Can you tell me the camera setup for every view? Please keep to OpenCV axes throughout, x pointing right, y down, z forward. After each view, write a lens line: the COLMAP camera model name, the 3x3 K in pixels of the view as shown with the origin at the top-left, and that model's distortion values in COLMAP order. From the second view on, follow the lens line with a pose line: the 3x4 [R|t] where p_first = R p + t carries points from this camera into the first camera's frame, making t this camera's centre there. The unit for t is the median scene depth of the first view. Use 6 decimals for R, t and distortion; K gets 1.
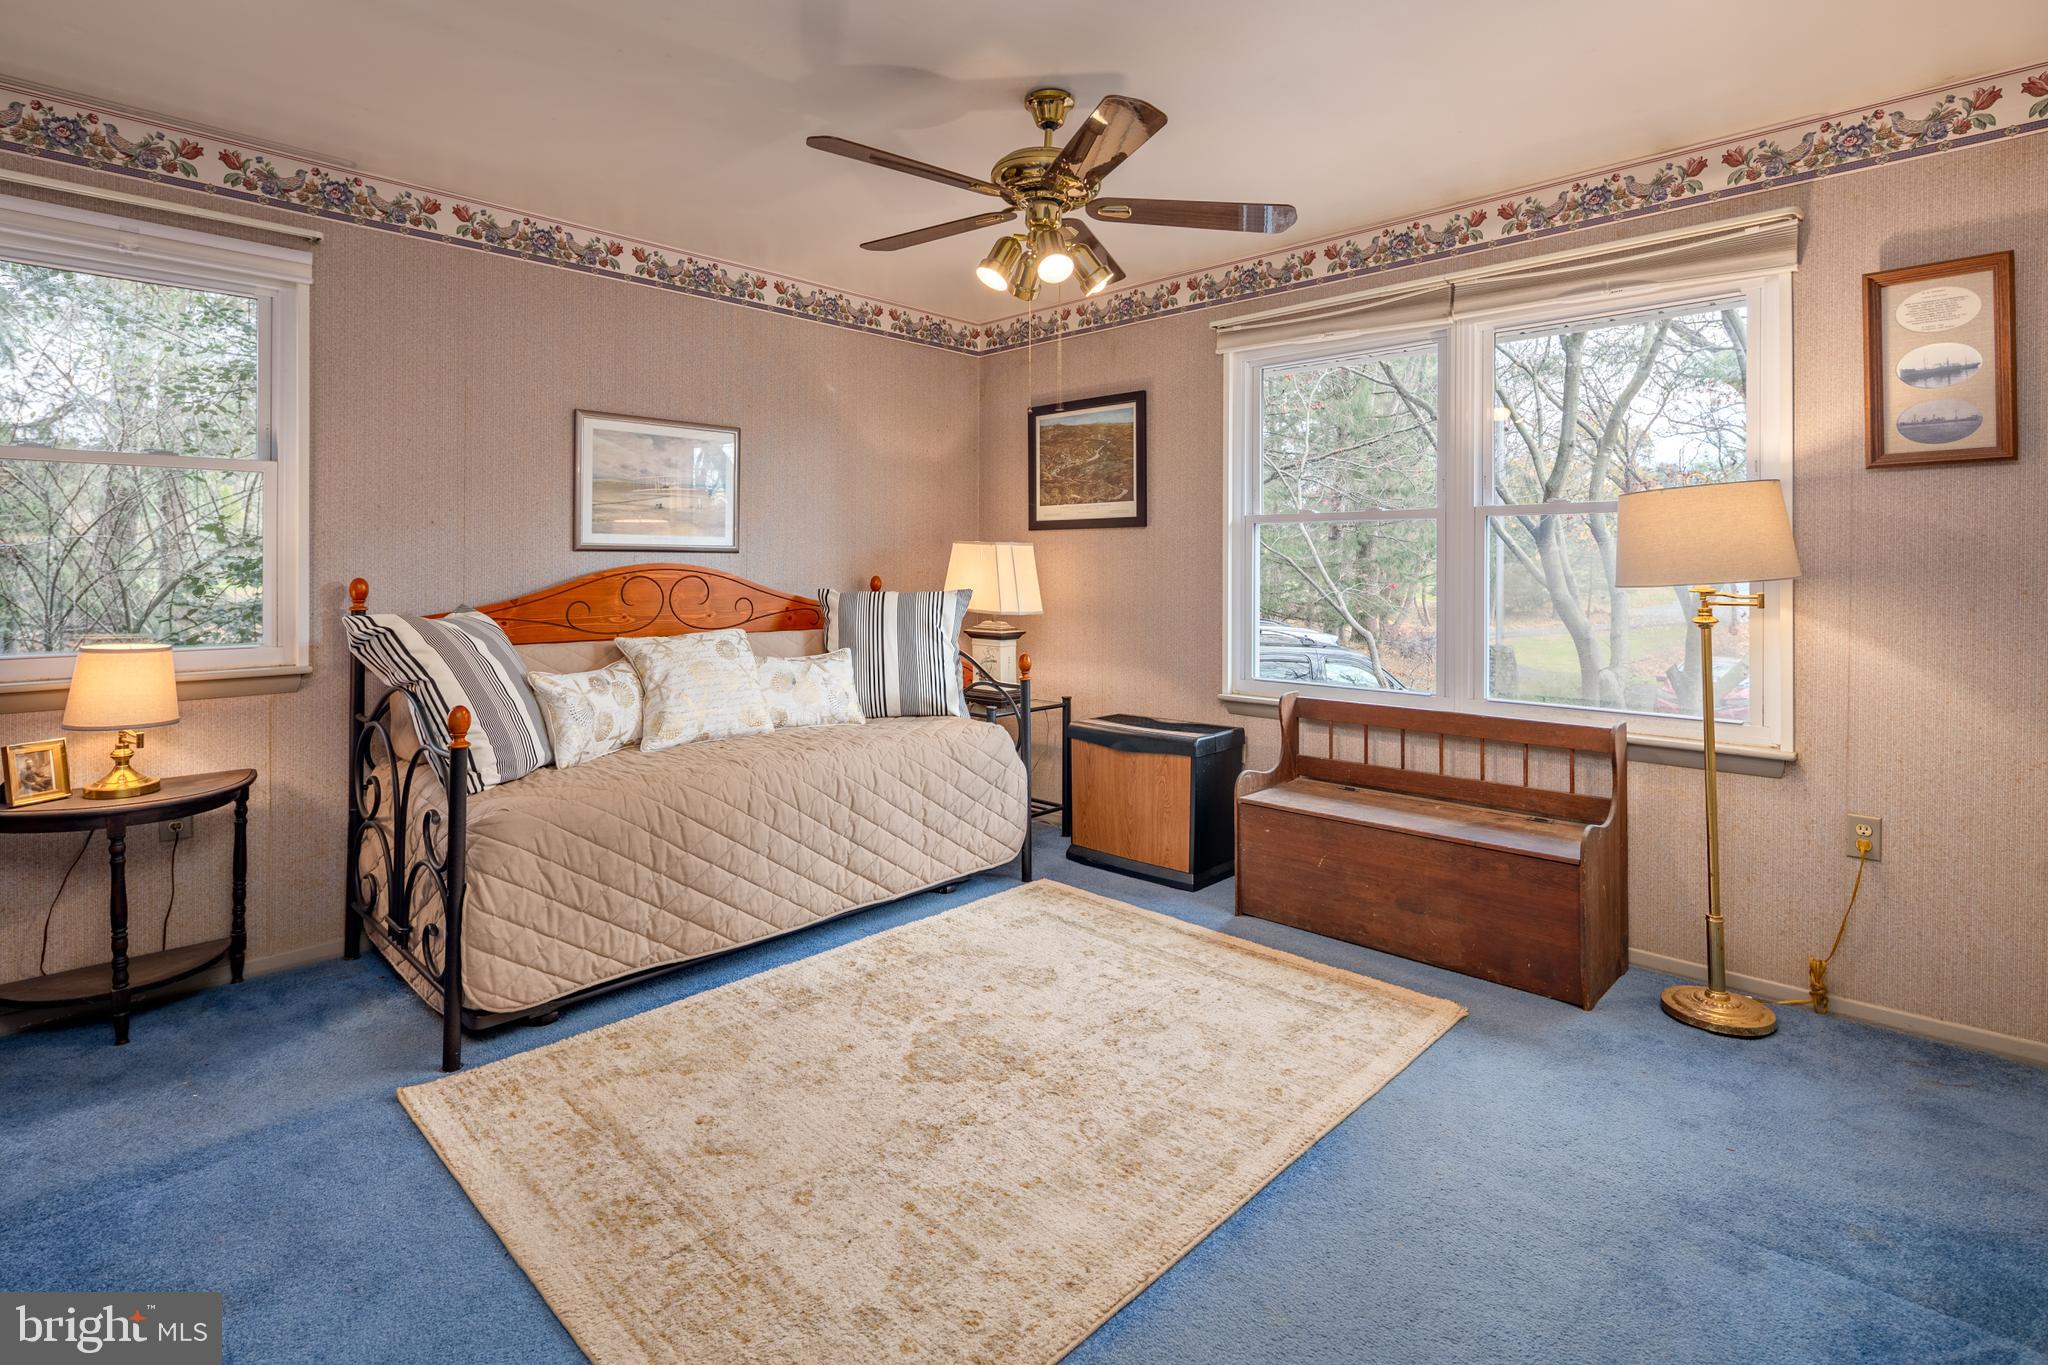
lens RADIAL K [[998.4, 0, 1011.5], [0, 998.4, 559.2], [0, 0, 1]] dist [0.006364, -0.006824]
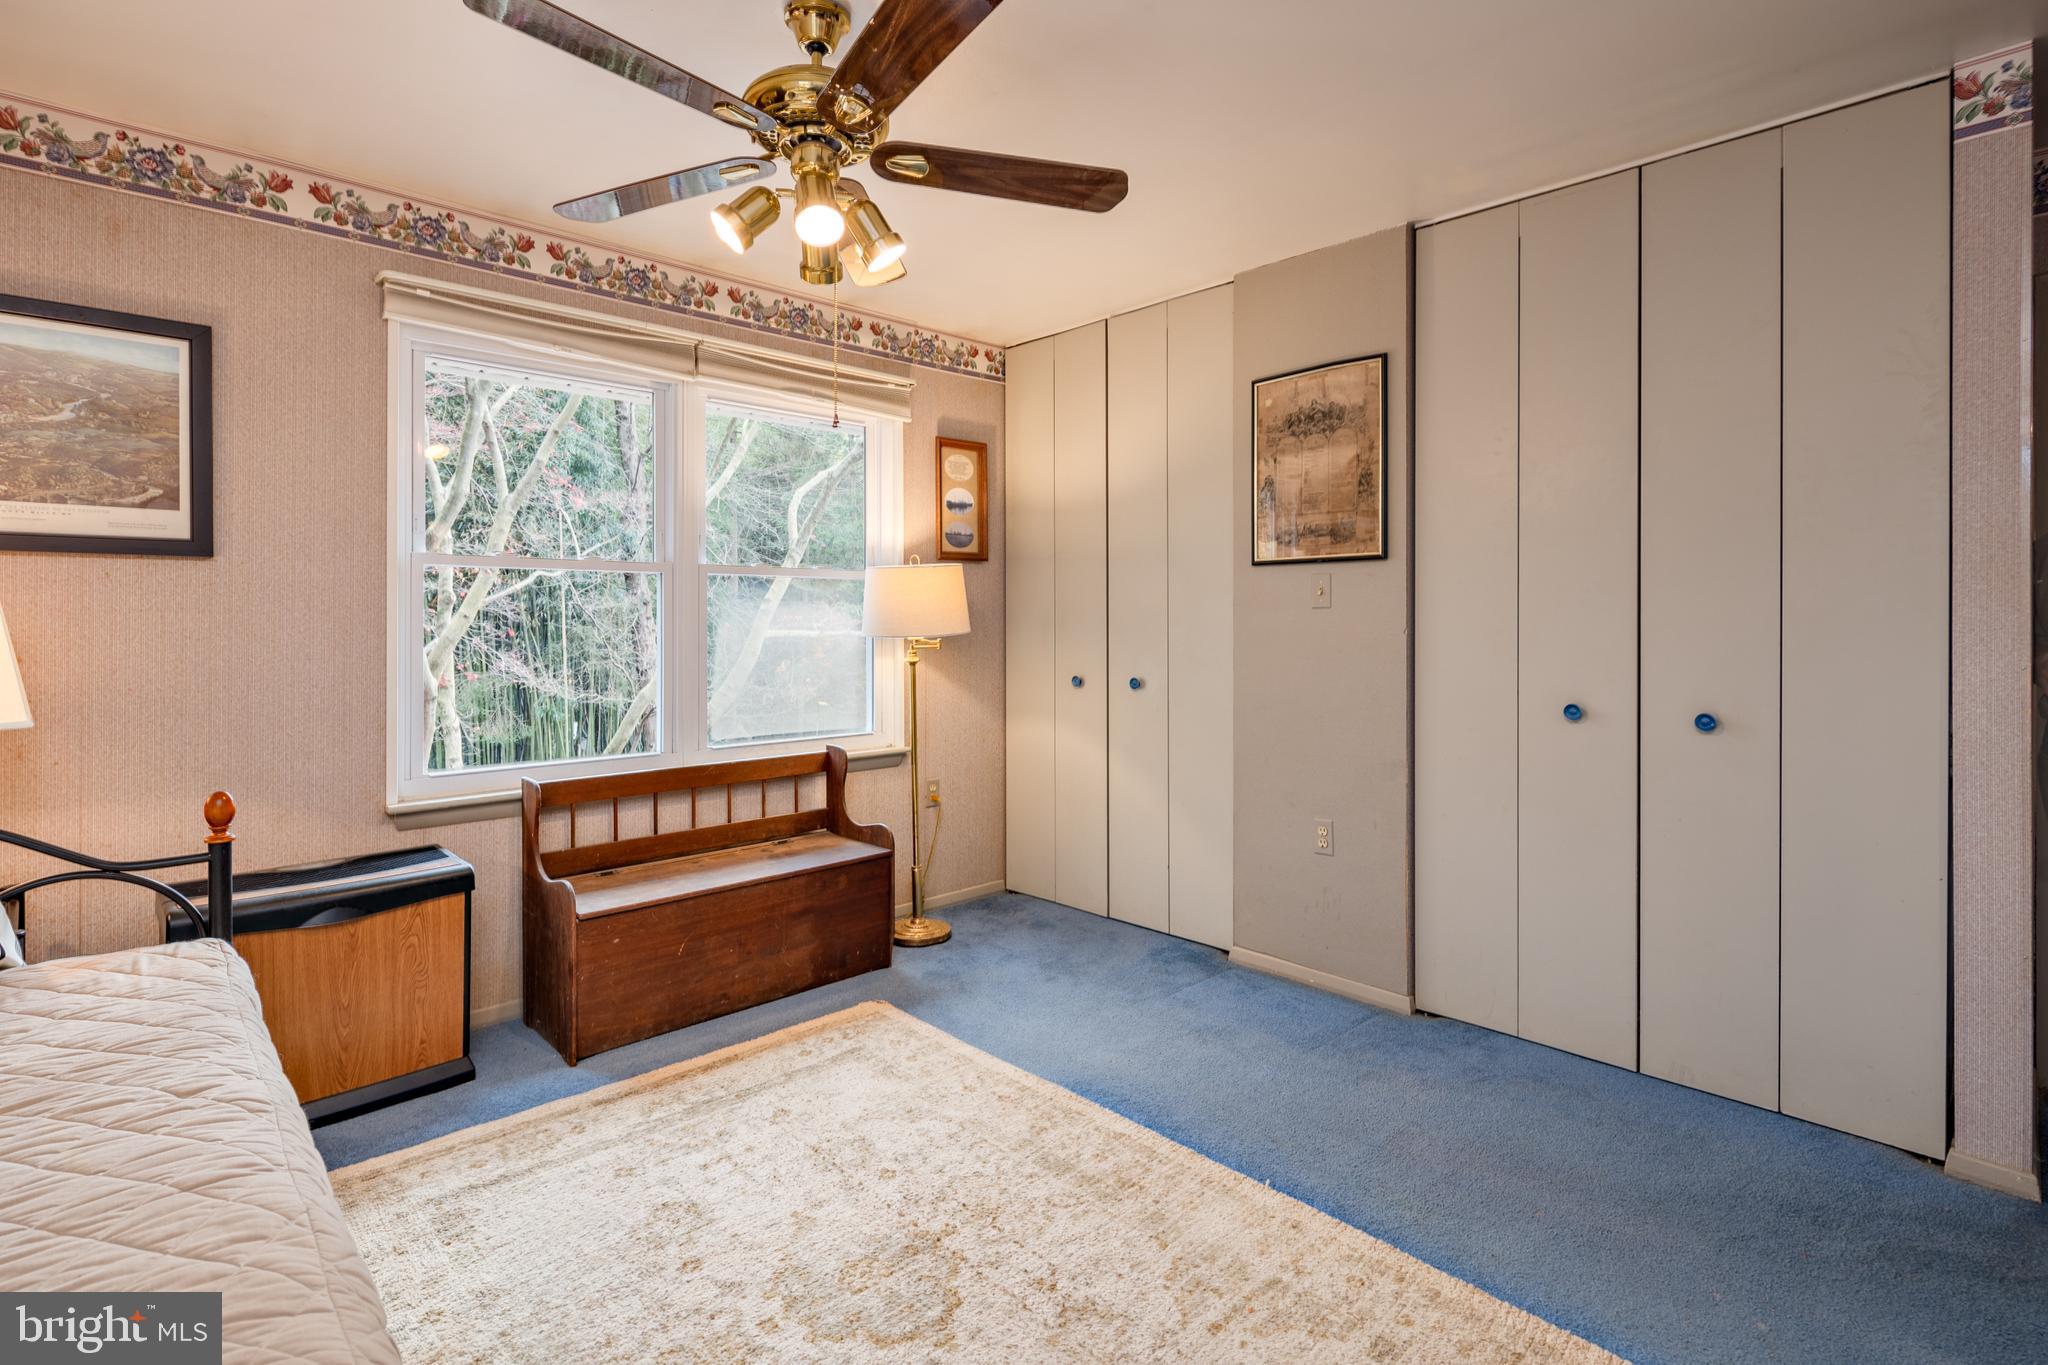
lens RADIAL K [[998.4, 0, 1015.4], [0, 998.4, 621.7], [0, 0, 1]] dist [0.006364, -0.006824]
pose [[0.034955, -0.003602, 0.999382, -0.697203], [-0.005193, 0.999979, 0.003785, 0.001166], [-0.999375, -0.005322, 0.034936, 0.791006]]
